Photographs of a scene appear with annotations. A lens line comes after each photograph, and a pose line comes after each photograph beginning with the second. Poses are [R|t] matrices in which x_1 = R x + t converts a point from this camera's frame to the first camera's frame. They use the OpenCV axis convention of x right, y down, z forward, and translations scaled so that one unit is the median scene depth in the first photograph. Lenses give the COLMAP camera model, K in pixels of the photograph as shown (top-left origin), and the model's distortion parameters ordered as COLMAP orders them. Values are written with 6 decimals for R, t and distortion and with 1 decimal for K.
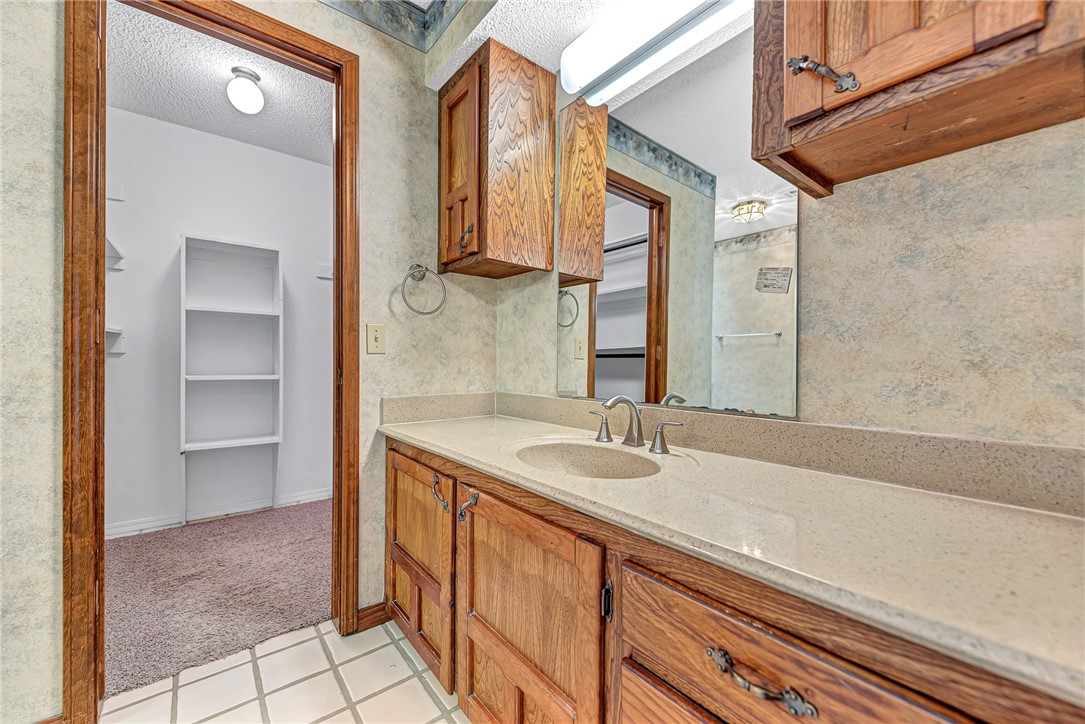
lens RADIAL K [[428.0, 0, 542.0], [0, 428.0, 364.7], [0, 0, 1]] dist [0.010208, -0.002756]
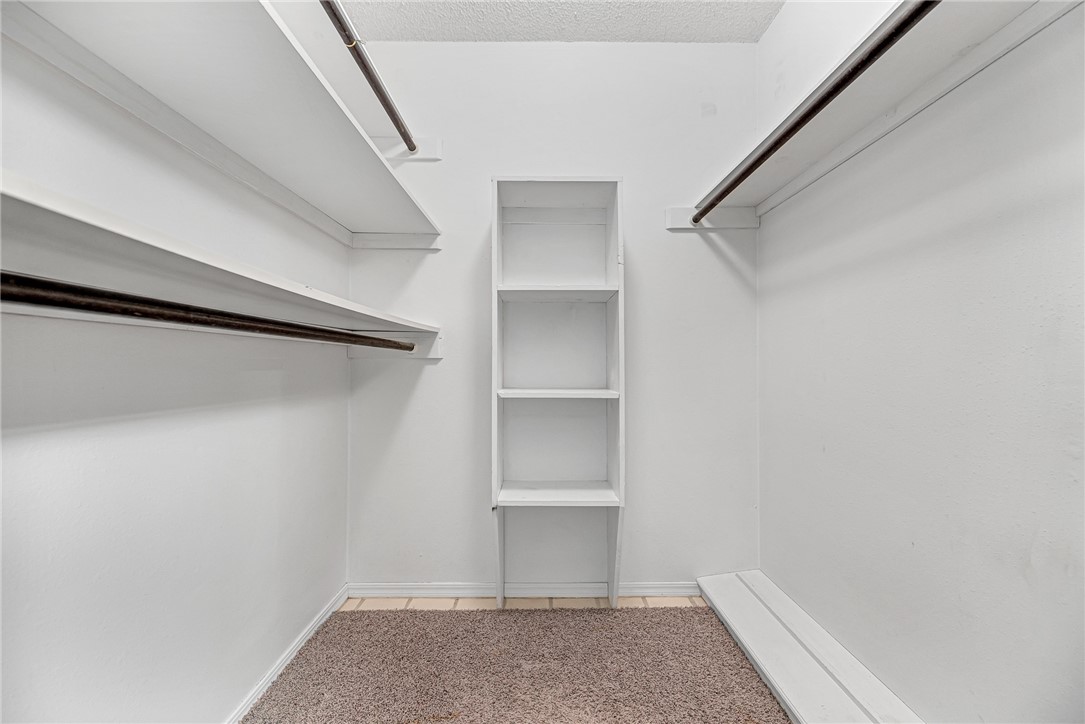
lens RADIAL K [[428.0, 0, 543.8], [0, 428.0, 364.5], [0, 0, 1]] dist [0.010208, -0.002756]
pose [[0.787073, -0.013018, -0.616722, -0.350770], [0.002652, 0.999839, -0.017720, -0.002798], [0.616854, 0.012311, 0.786981, 0.502779]]
